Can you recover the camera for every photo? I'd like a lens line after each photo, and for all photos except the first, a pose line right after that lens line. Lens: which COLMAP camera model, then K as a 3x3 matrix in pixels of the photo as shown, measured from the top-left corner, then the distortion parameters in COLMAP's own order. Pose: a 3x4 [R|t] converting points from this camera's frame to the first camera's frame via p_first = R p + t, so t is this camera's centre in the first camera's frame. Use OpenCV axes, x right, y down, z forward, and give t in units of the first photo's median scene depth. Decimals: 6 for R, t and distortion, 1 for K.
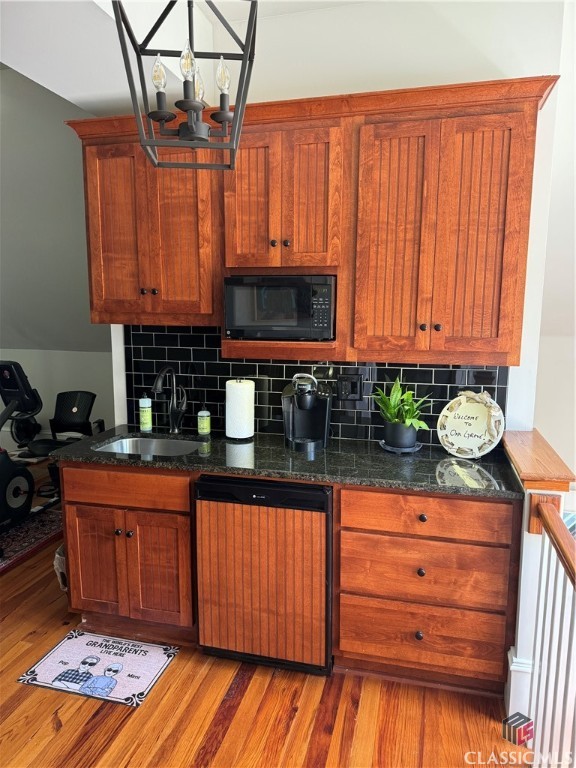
lens RADIAL K [[539.9, 0, 288.4], [0, 539.9, 387.8], [0, 0, 1]] dist [0.008057, 0.001691]
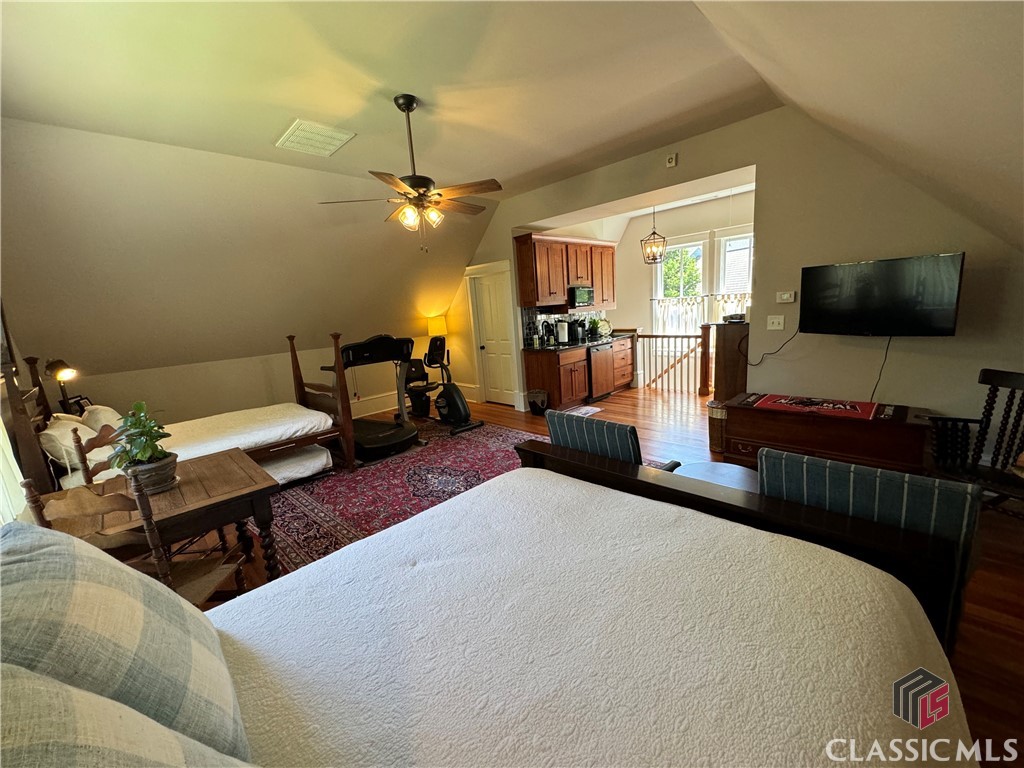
lens RADIAL K [[406.8, 0, 511.9], [0, 406.8, 379.8], [0, 0, 1]] dist [-0.000125, -0.000279]
pose [[0.505681, -0.191853, 0.841118, -2.458674], [0.200434, 0.974409, 0.101754, 0.009652], [-0.839114, 0.117133, 0.531194, 0.072564]]
